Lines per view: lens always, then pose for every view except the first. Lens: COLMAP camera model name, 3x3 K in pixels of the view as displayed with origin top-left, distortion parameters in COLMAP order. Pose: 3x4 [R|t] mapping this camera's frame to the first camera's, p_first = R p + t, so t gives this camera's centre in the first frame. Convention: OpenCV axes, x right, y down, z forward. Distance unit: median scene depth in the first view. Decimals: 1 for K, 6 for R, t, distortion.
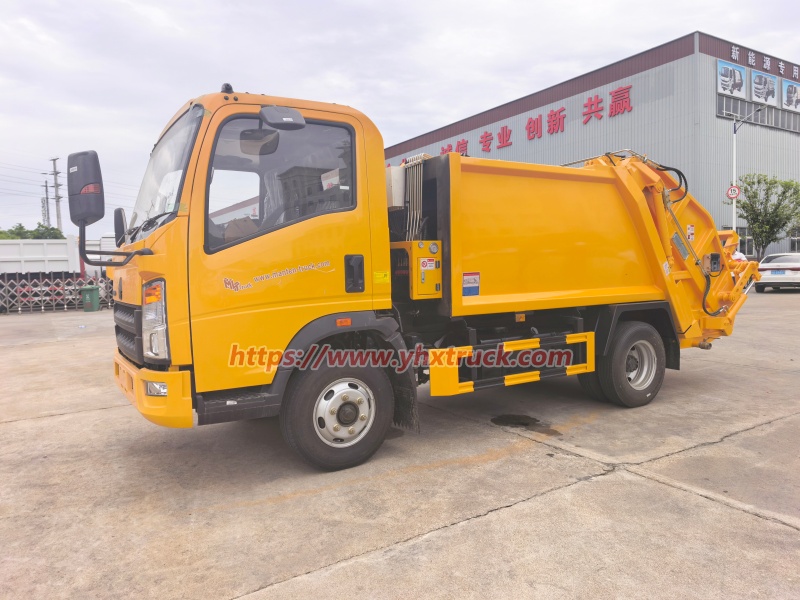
lens RADIAL K [[576.7, 0, 400.0], [0, 576.7, 300.0], [0, 0, 1]] dist [0.048772, -0.045567]
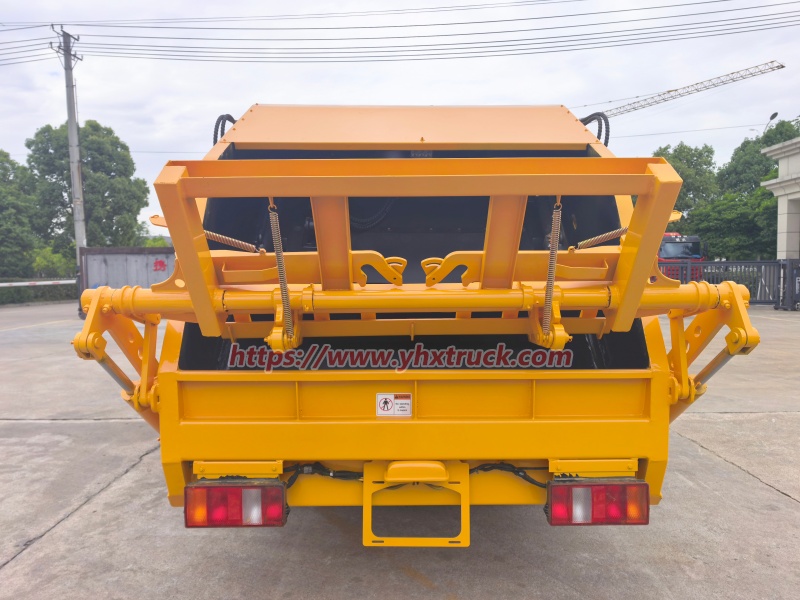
lens RADIAL K [[576.7, 0, 400.0], [0, 576.7, 300.0], [0, 0, 1]] dist [0.048772, -0.045567]
pose [[-0.533501, 0.072905, -0.842651, 1.198858], [-0.025243, 0.994462, 0.102022, -0.144501], [0.845423, 0.075700, -0.528706, 1.989246]]
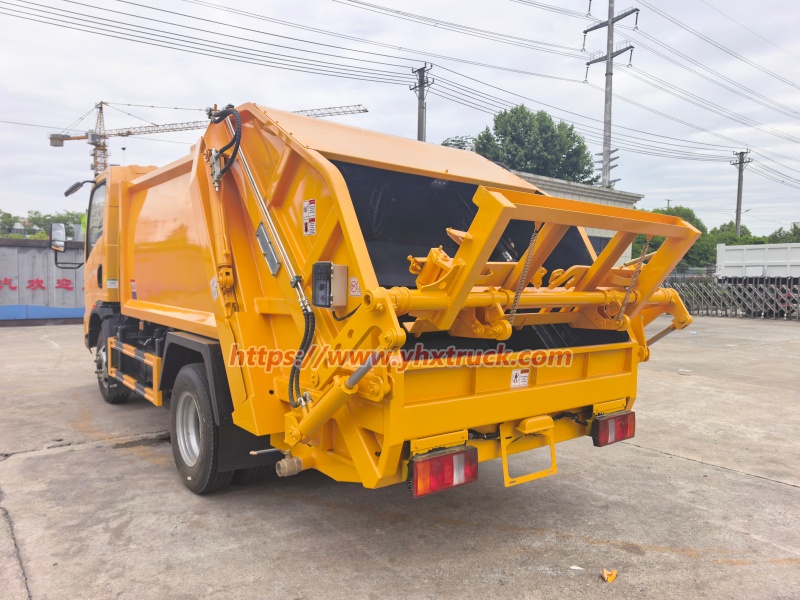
lens RADIAL K [[576.7, 0, 400.0], [0, 576.7, 300.0], [0, 0, 1]] dist [0.048772, -0.045567]
pose [[0.084486, 0.067059, -0.994166, 1.429607], [-0.071716, 0.995554, 0.061059, -0.124091], [0.993840, 0.066139, 0.088920, 1.534087]]
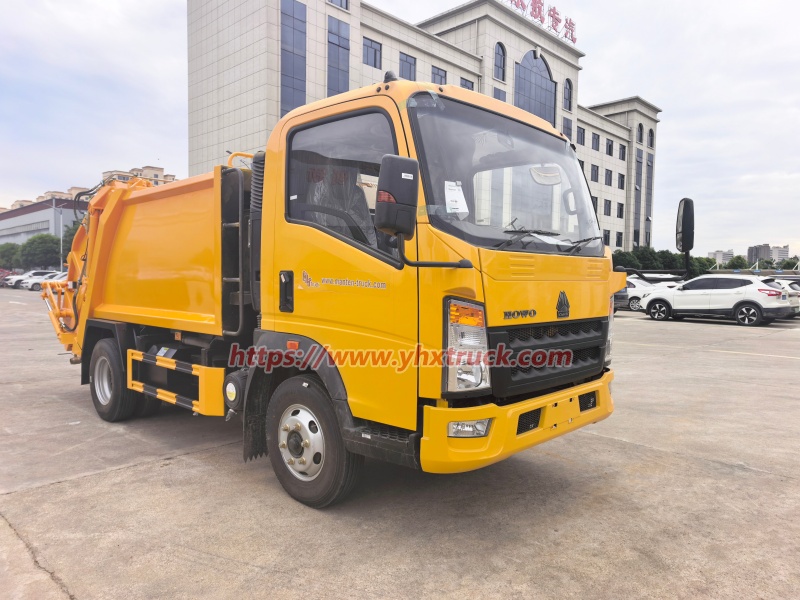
lens RADIAL K [[576.7, 0, 400.0], [0, 576.7, 300.0], [0, 0, 1]] dist [0.048772, -0.045567]
pose [[-0.246984, -0.008275, 0.968984, -1.239575], [0.047477, 0.998659, 0.020630, -0.050680], [-0.967856, 0.051100, -0.246260, 1.446648]]
